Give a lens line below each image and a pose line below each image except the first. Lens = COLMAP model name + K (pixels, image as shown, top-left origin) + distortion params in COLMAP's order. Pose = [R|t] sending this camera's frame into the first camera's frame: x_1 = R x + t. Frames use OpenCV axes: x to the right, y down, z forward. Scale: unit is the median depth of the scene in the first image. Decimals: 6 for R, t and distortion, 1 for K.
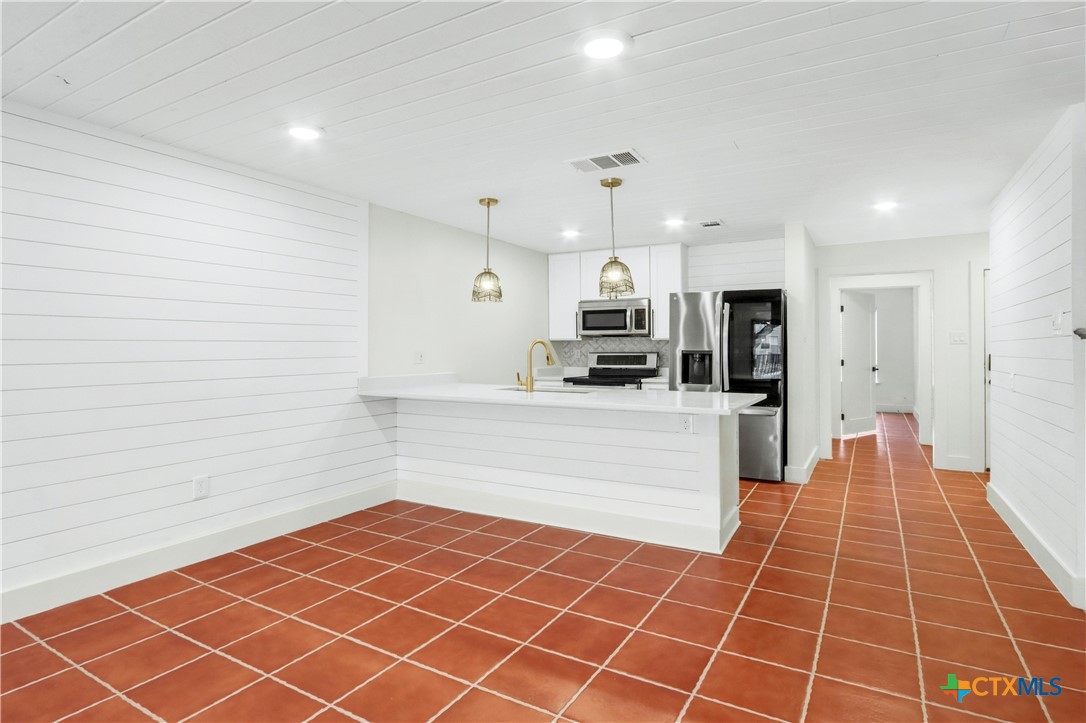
lens RADIAL K [[505.8, 0, 547.1], [0, 505.8, 352.3], [0, 0, 1]] dist [-0.000649, -0.000848]
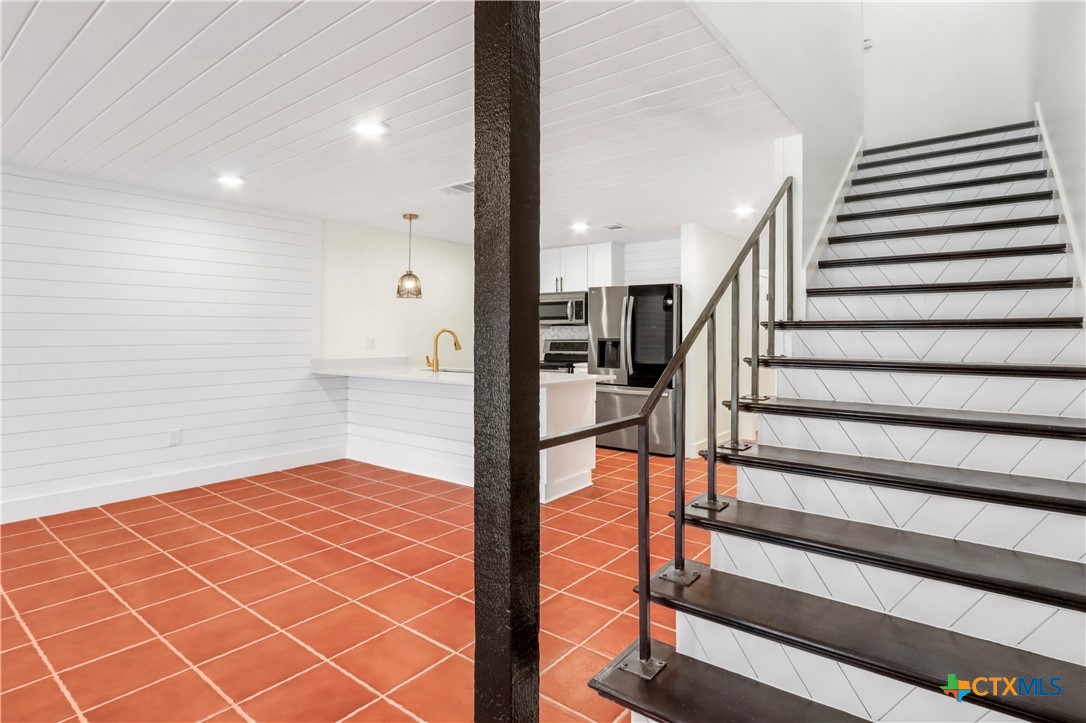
lens RADIAL K [[505.8, 0, 553.8], [0, 505.8, 340.5], [0, 0, 1]] dist [-0.000649, -0.000848]
pose [[0.991009, 0.004096, -0.133731, 0.395235], [-0.003645, 0.999987, 0.003615, -0.003068], [0.133744, -0.003095, 0.991011, -0.168351]]
